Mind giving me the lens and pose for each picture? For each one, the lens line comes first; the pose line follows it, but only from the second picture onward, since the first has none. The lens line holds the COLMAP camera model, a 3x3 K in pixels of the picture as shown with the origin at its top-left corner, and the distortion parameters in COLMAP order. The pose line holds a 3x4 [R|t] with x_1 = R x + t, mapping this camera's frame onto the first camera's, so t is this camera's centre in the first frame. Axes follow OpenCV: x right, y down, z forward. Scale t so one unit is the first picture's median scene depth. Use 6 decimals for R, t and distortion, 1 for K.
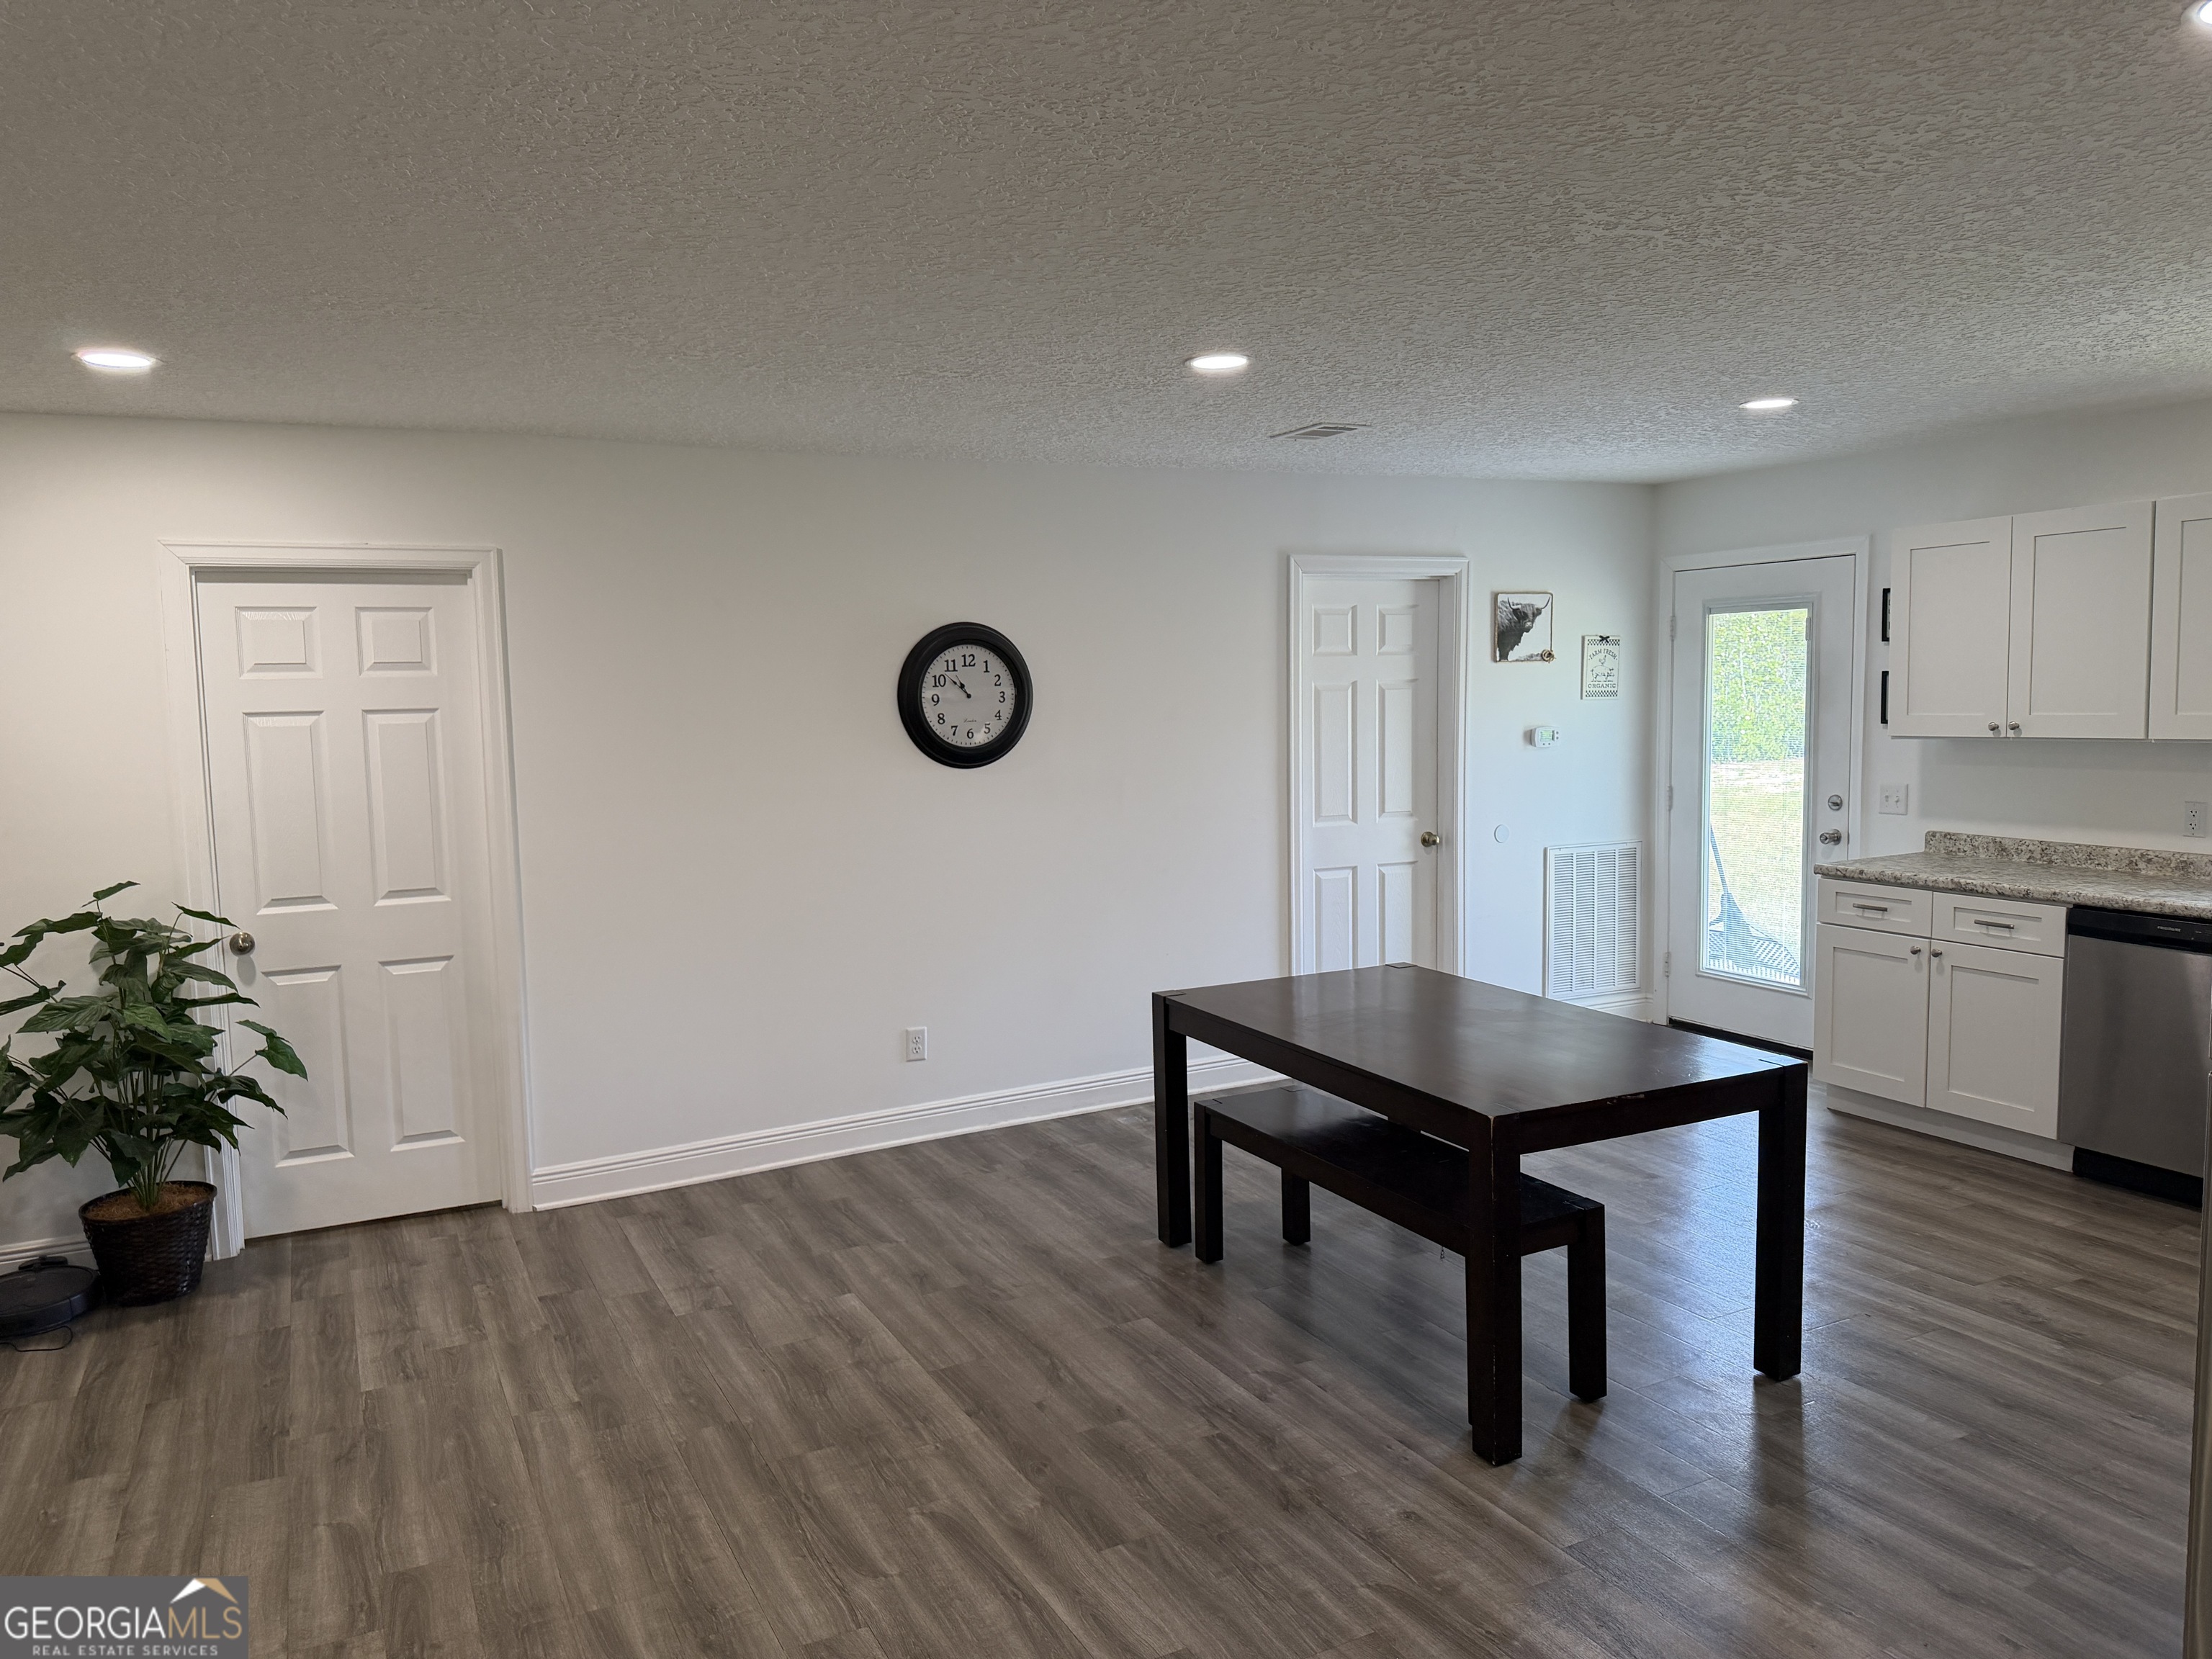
lens RADIAL K [[1566.6, 0, 1105.1], [0, 1566.6, 838.0], [0, 0, 1]] dist [0.077277, -0.113992]
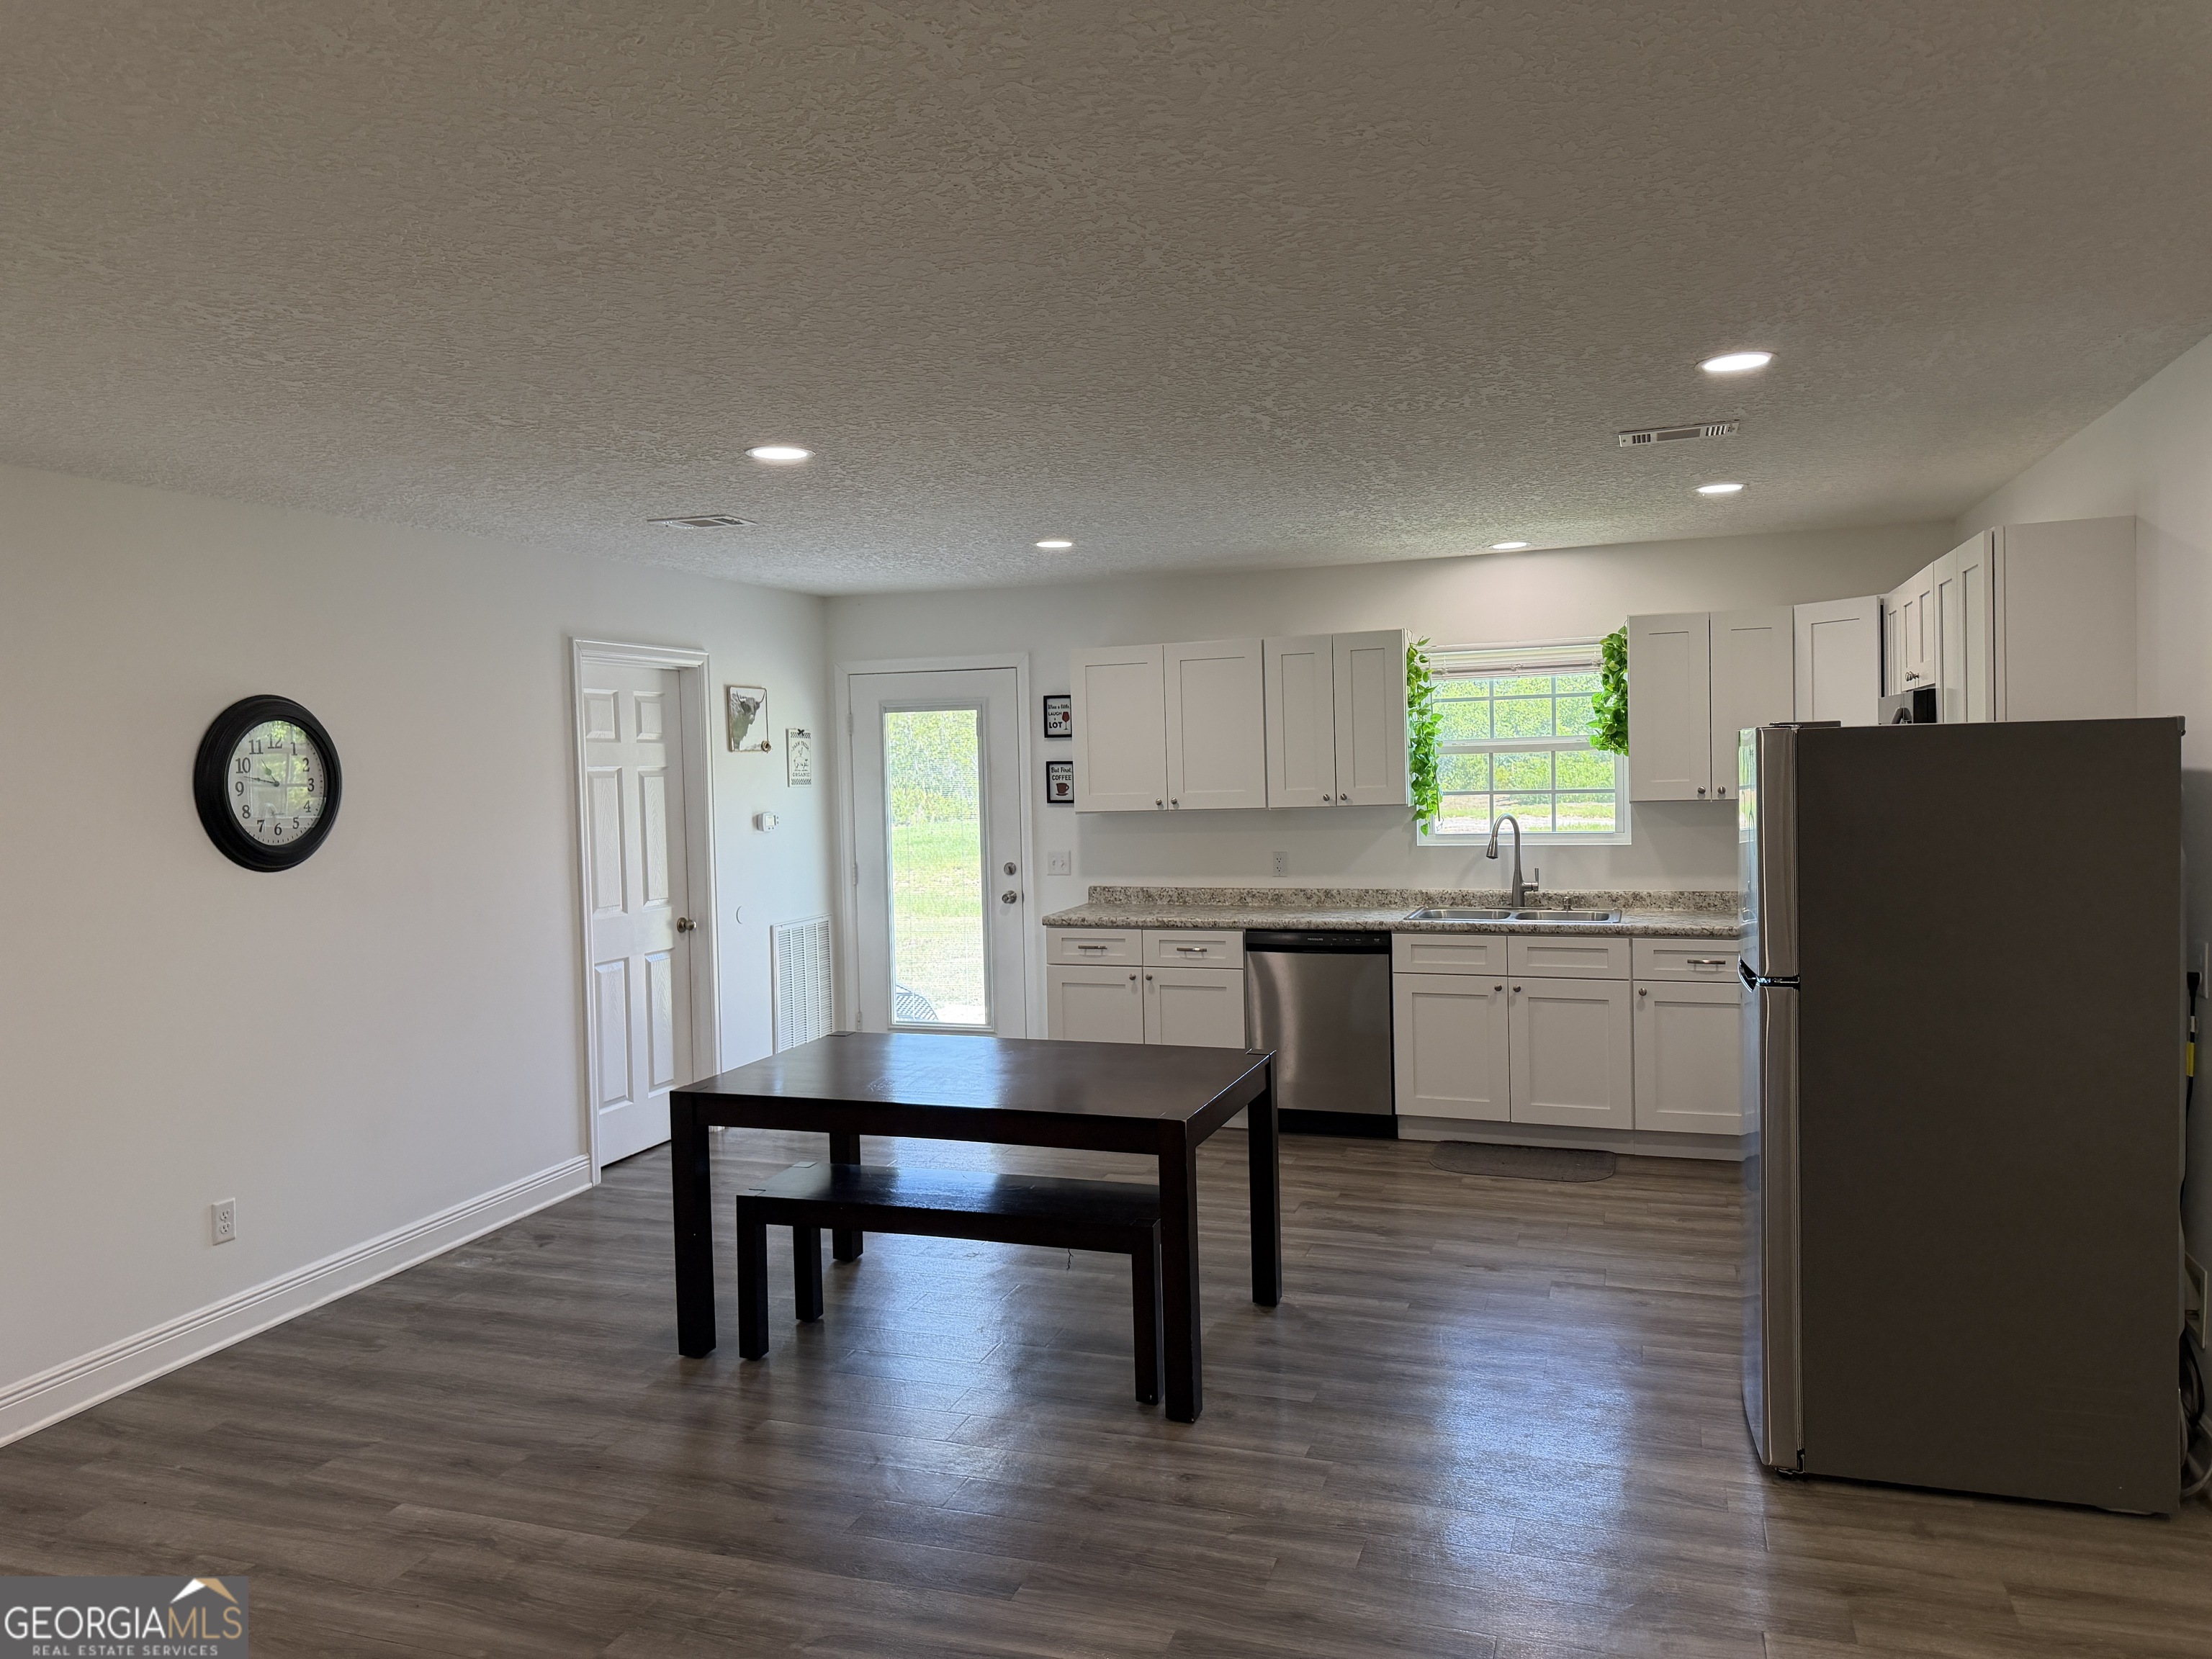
lens RADIAL K [[1560.0, 0, 1100.7], [0, 1560.0, 844.3], [0, 0, 1]] dist [0.139553, -0.187323]
pose [[0.723888, -0.036156, 0.688970, -0.408512], [0.076785, 0.996644, -0.028374, -0.002416], [-0.685632, 0.073442, 0.724234, 0.107581]]
